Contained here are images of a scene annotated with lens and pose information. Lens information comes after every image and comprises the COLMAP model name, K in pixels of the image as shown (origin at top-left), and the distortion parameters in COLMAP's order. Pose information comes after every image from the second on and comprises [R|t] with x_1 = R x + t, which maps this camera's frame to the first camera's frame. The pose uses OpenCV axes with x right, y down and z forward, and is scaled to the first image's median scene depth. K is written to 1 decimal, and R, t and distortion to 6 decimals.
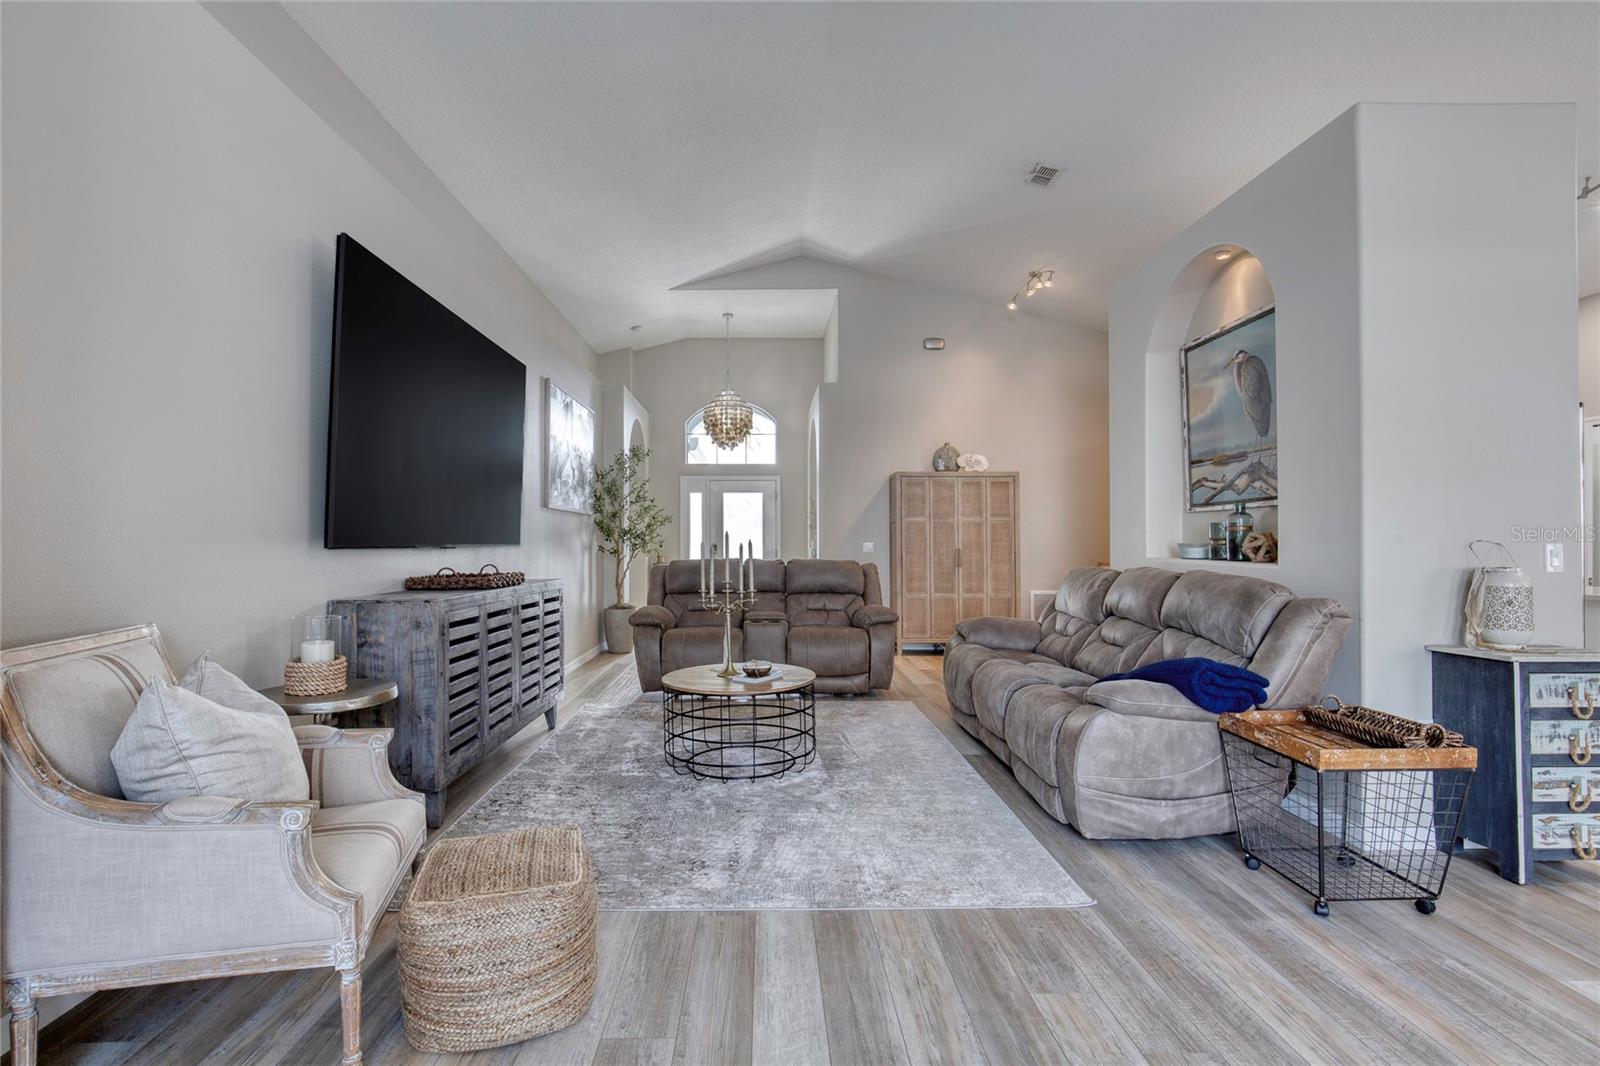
lens RADIAL K [[750.8, 0, 814.0], [0, 750.8, 535.8], [0, 0, 1]] dist [-0.011517, 0.000323]
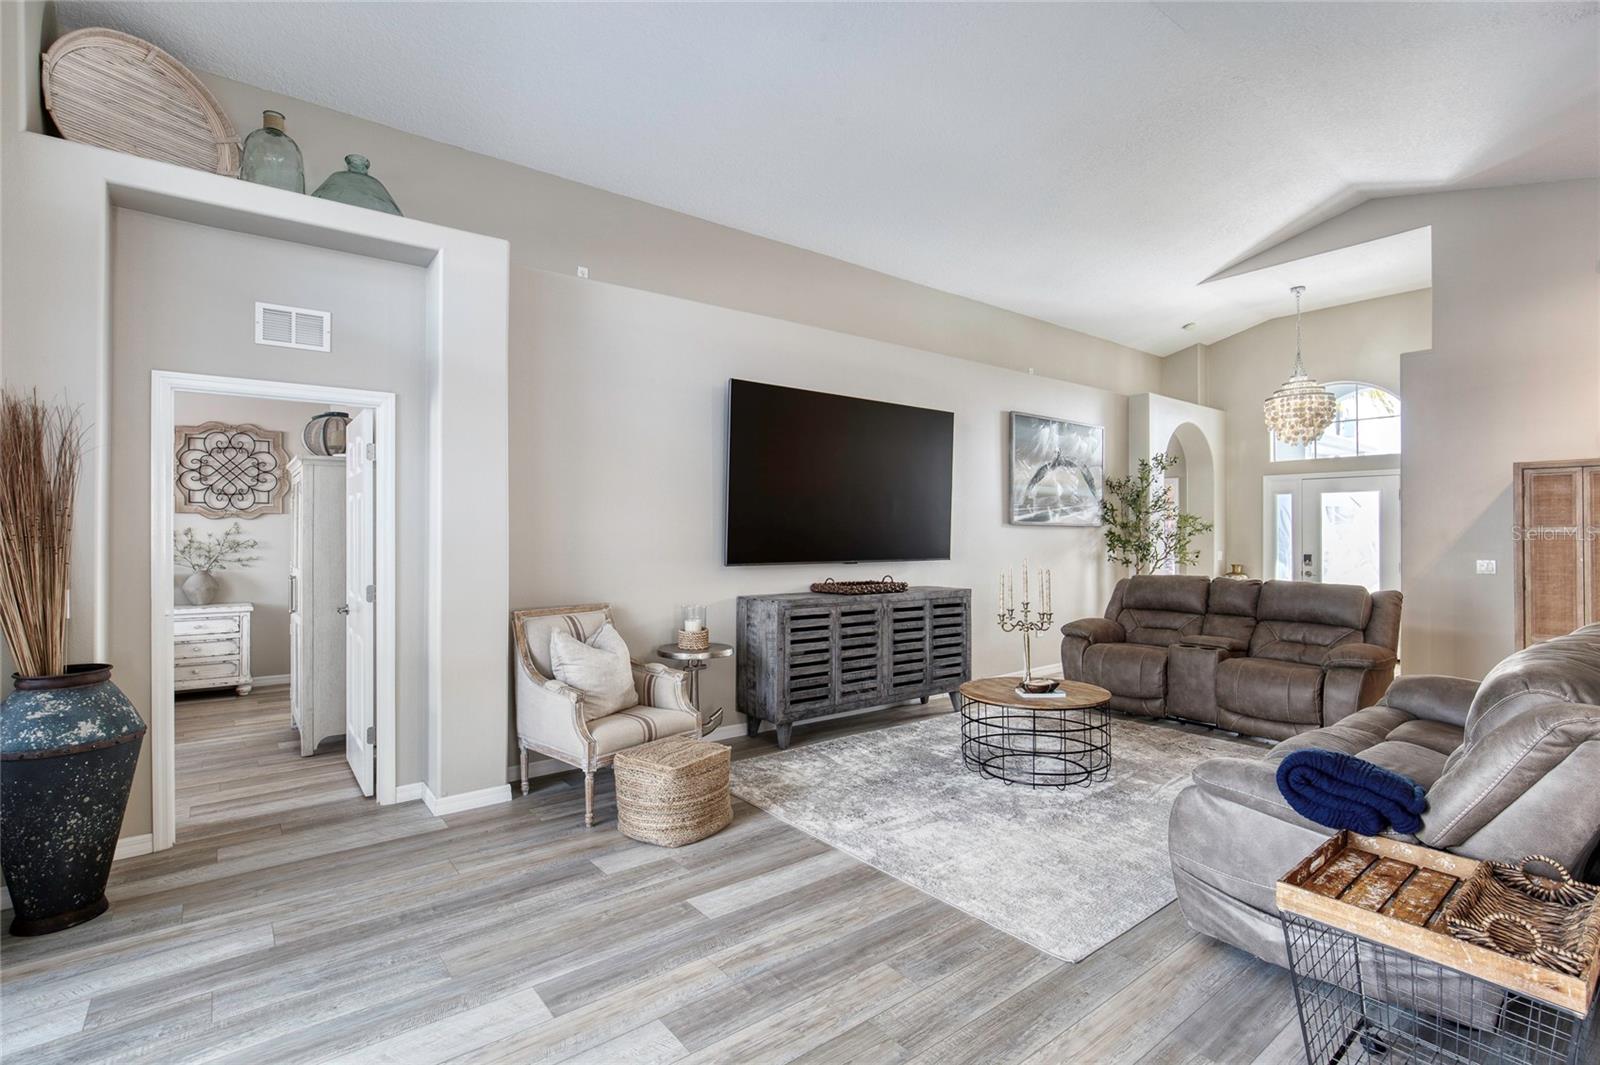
lens RADIAL K [[767.5, 0, 810.2], [0, 767.5, 528.8], [0, 0, 1]] dist [-0.011715, 0.001070]
pose [[0.602969, 0.002474, -0.797761, 0.621088], [-0.001570, 0.999997, 0.001914, -0.051575], [0.797763, 0.000098, 0.602971, 0.075140]]
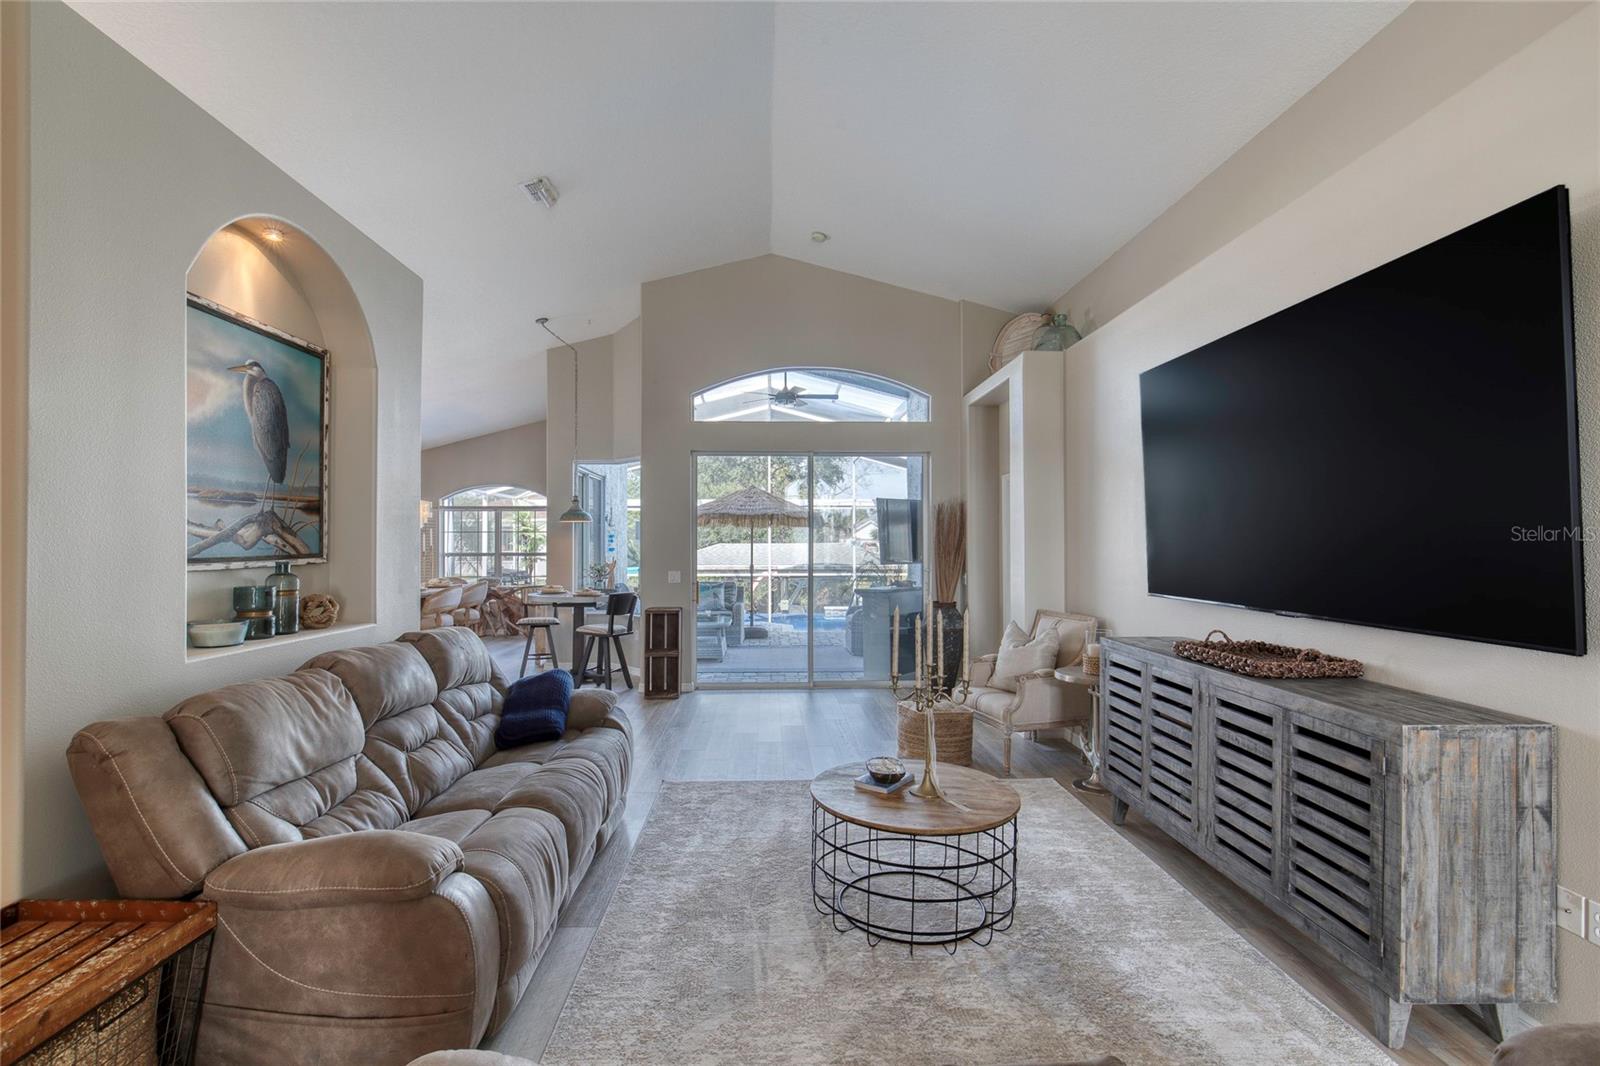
lens RADIAL K [[750.8, 0, 814.0], [0, 750.8, 535.8], [0, 0, 1]] dist [-0.011517, 0.000323]
pose [[-0.999942, 0.000788, -0.010711, 0.005508], [0.000934, 0.999907, -0.013637, -0.060647], [0.010700, -0.013646, -0.999850, 1.837288]]
